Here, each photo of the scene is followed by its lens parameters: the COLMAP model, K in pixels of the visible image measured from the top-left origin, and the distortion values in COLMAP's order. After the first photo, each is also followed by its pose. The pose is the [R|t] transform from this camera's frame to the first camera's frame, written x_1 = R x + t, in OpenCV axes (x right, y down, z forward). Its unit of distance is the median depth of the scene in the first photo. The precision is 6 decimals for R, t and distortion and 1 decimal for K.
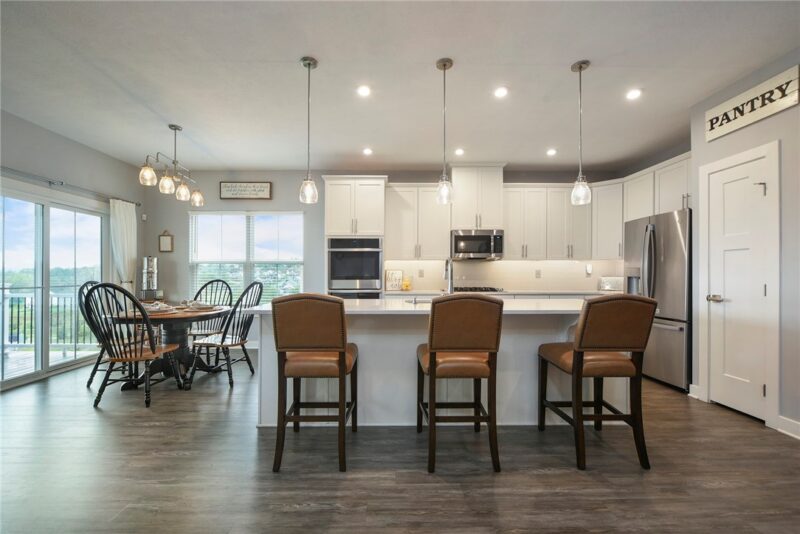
lens RADIAL K [[327.6, 0, 407.0], [0, 327.6, 272.0], [0, 0, 1]] dist [-0.006543, -0.000439]
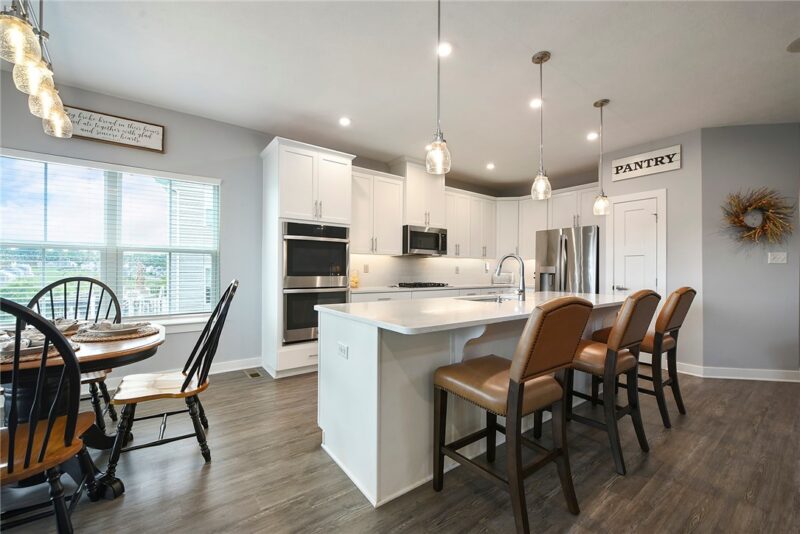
lens RADIAL K [[305.3, 0, 407.4], [0, 305.3, 268.8], [0, 0, 1]] dist [-0.007627, -0.000137]
pose [[0.825049, 0.009310, 0.564984, -0.411613], [-0.012482, 0.999921, 0.001750, 0.001812], [-0.564923, -0.008496, 0.825100, 0.262313]]
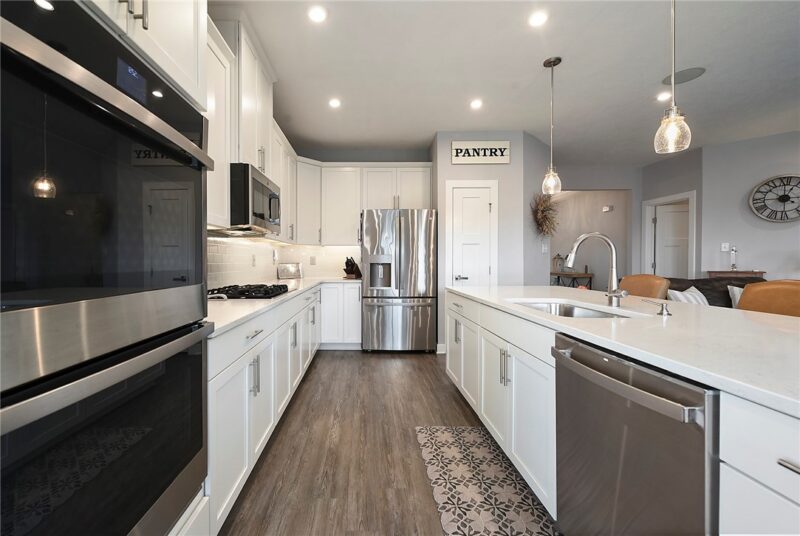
lens RADIAL K [[327.6, 0, 348.2], [0, 327.6, 267.8], [0, 0, 1]] dist [-0.006543, -0.000439]
pose [[0.068849, -0.017838, 0.997468, -0.329123], [-0.003322, 0.999830, 0.018109, 0.009619], [-0.997622, -0.004560, 0.068778, 0.903381]]
